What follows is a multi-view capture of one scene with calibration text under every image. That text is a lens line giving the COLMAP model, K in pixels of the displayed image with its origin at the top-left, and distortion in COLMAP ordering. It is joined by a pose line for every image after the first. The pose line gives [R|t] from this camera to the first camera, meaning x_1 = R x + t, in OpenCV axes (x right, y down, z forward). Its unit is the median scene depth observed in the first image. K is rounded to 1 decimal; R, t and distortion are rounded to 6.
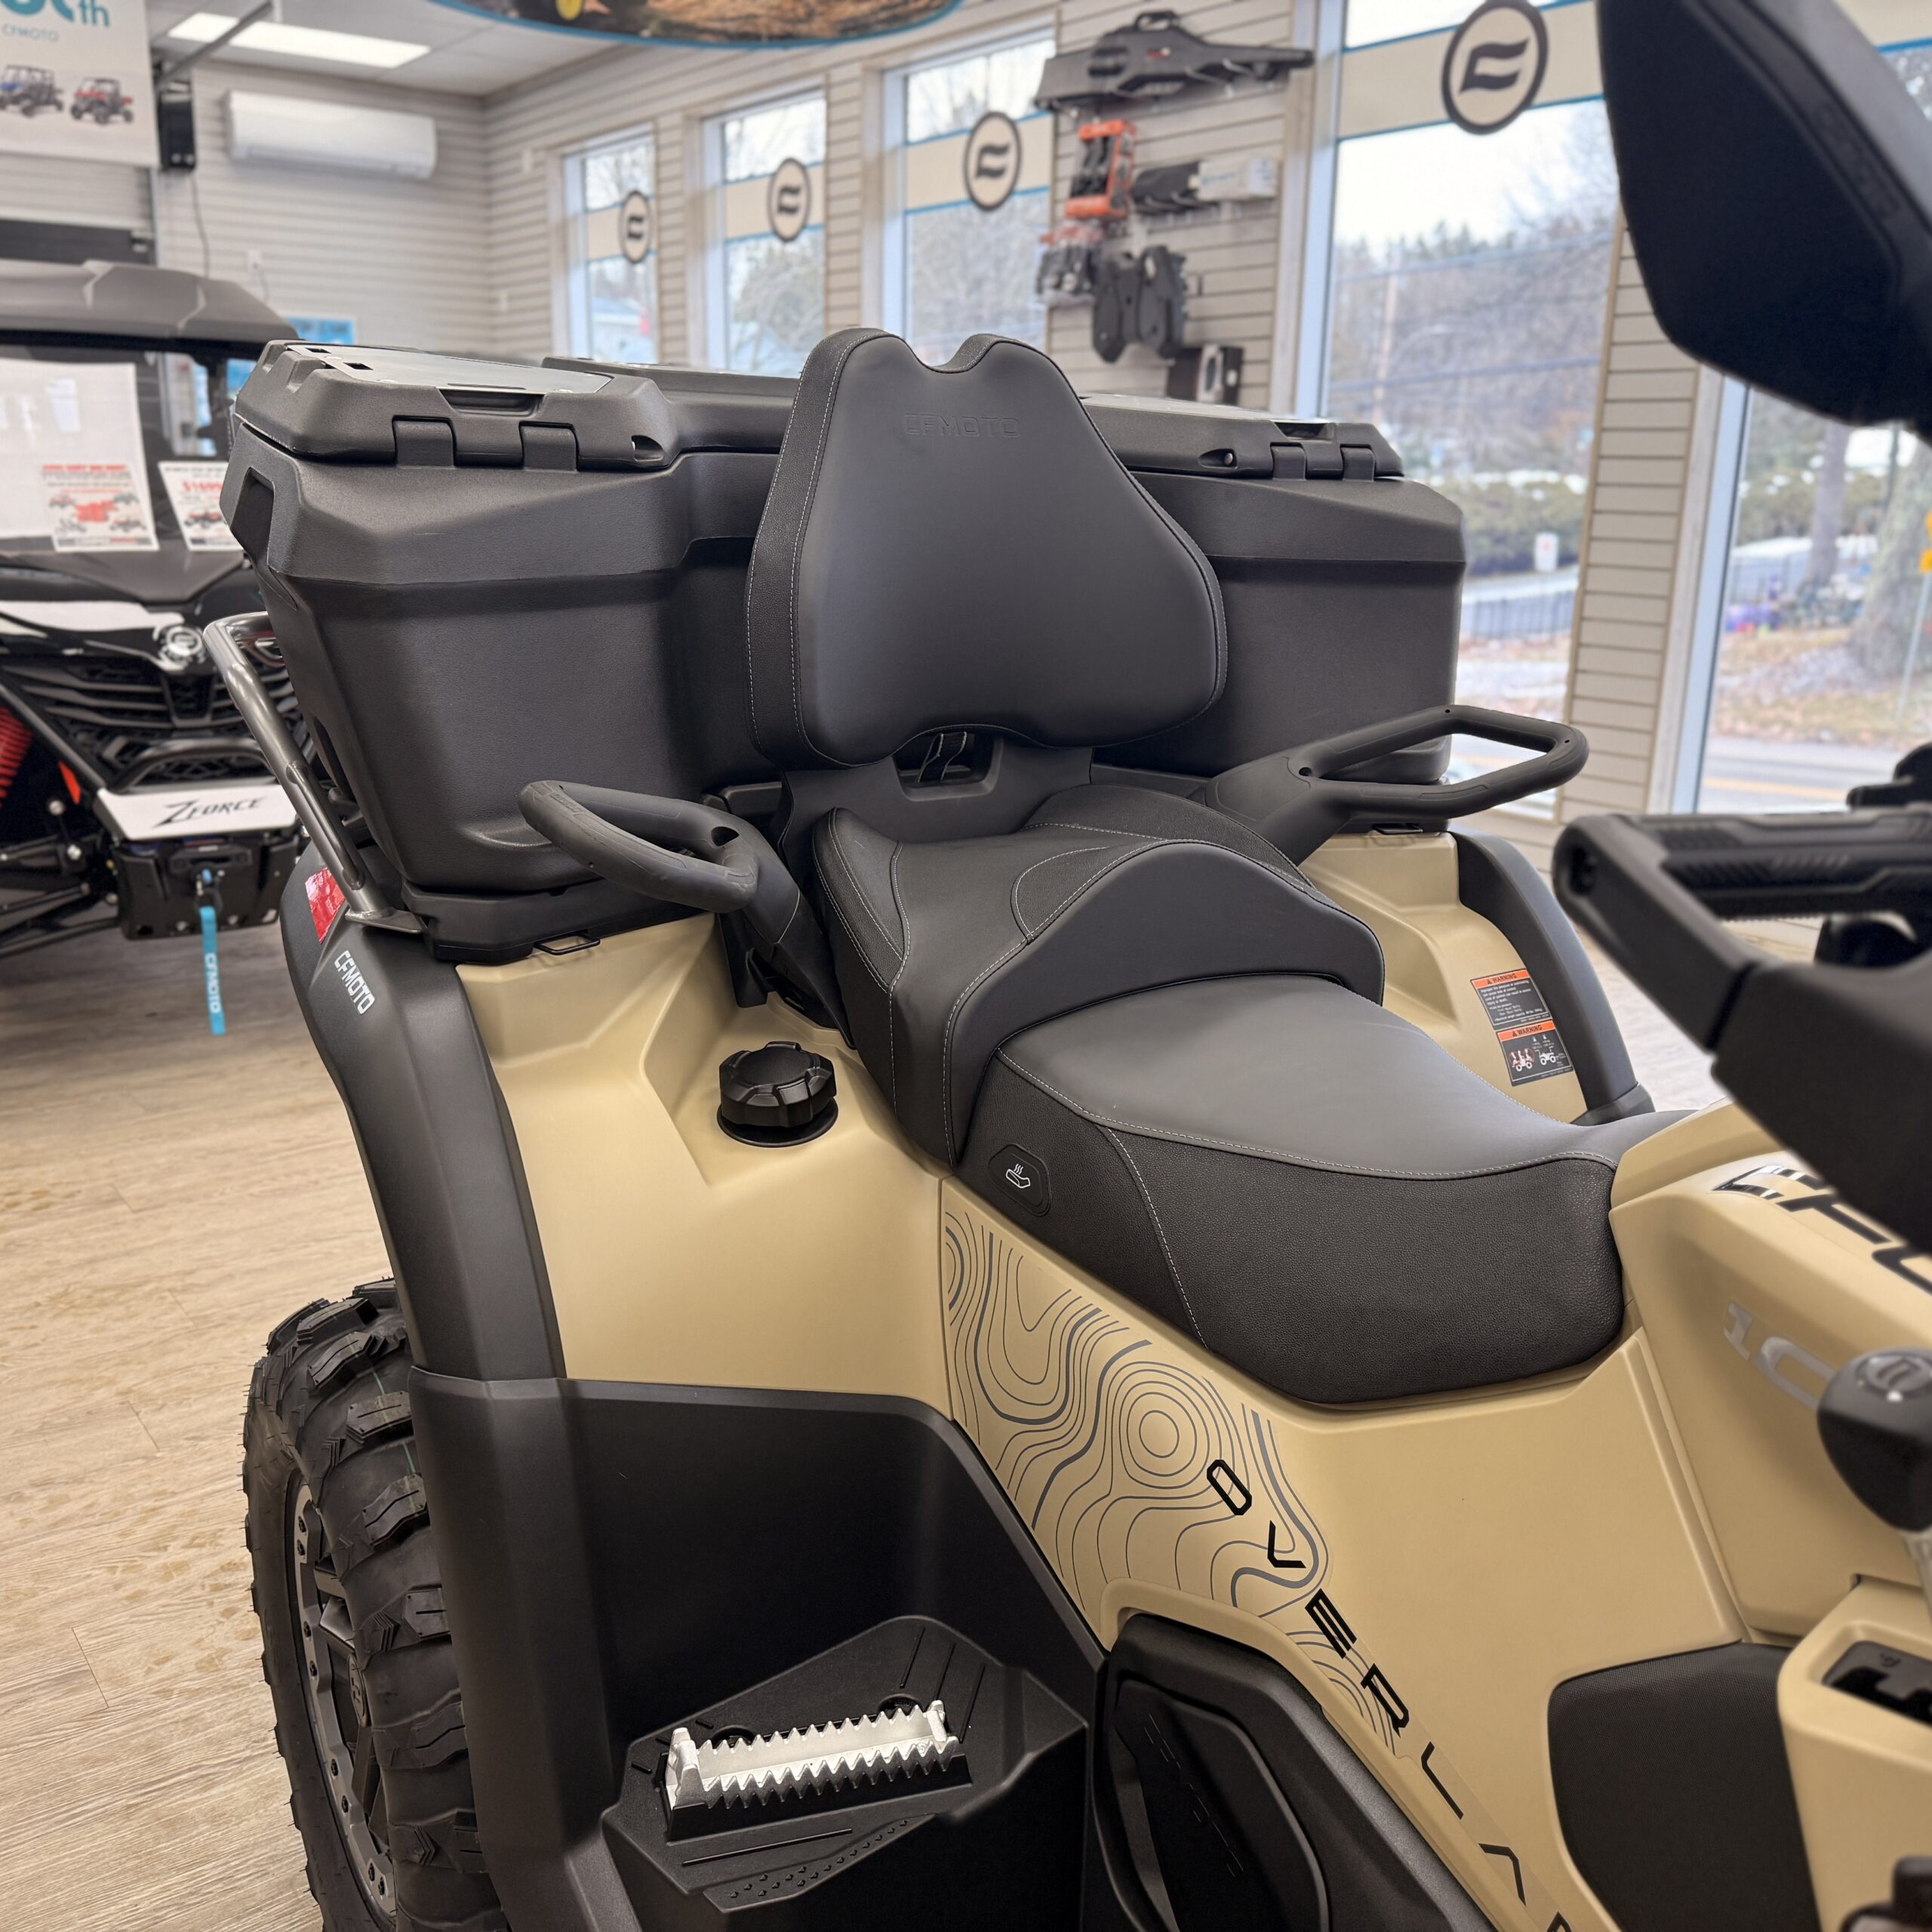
lens RADIAL K [[1869.4, 0, 966.0], [0, 1869.4, 966.0], [0, 0, 1]] dist [0.042664, -0.108762]
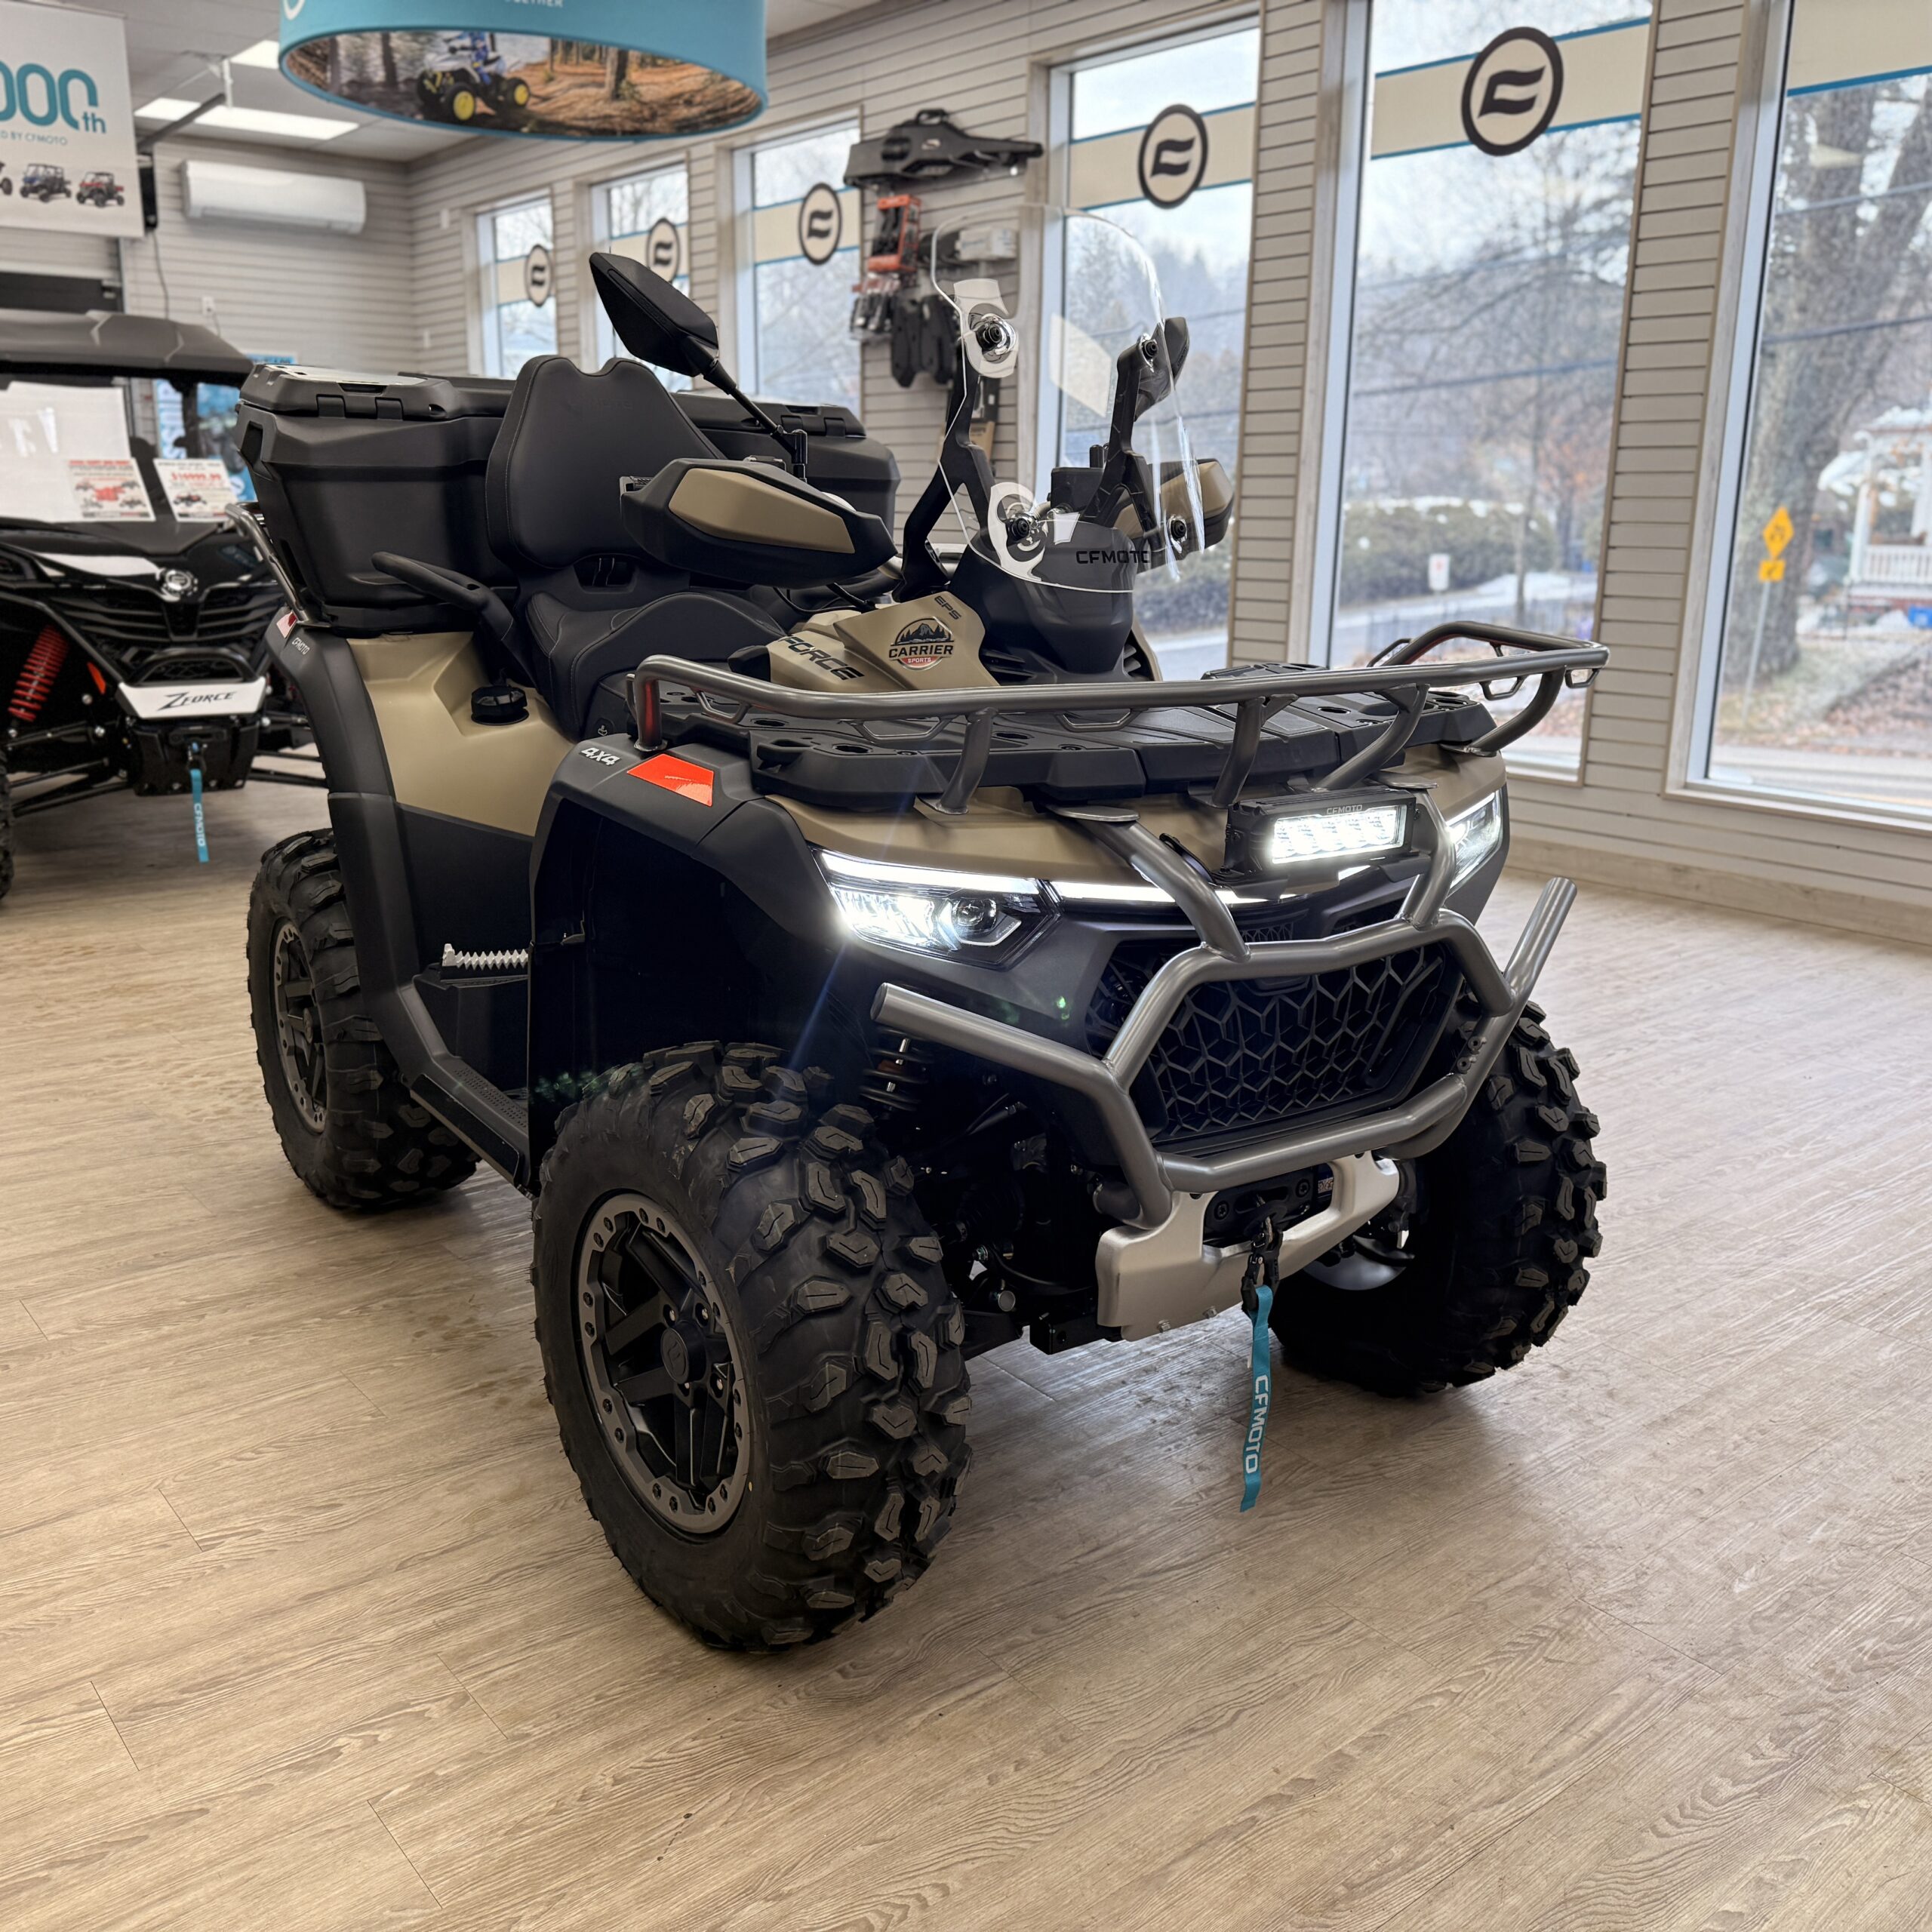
lens RADIAL K [[1849.2, 0, 966.0], [0, 1849.2, 966.0], [0, 0, 1]] dist [0.070700, -0.164230]
pose [[0.999505, -0.014266, 0.028057, 0.085867], [0.014660, 0.999796, -0.013863, 0.093259], [-0.027854, 0.014267, 0.999510, -0.266909]]
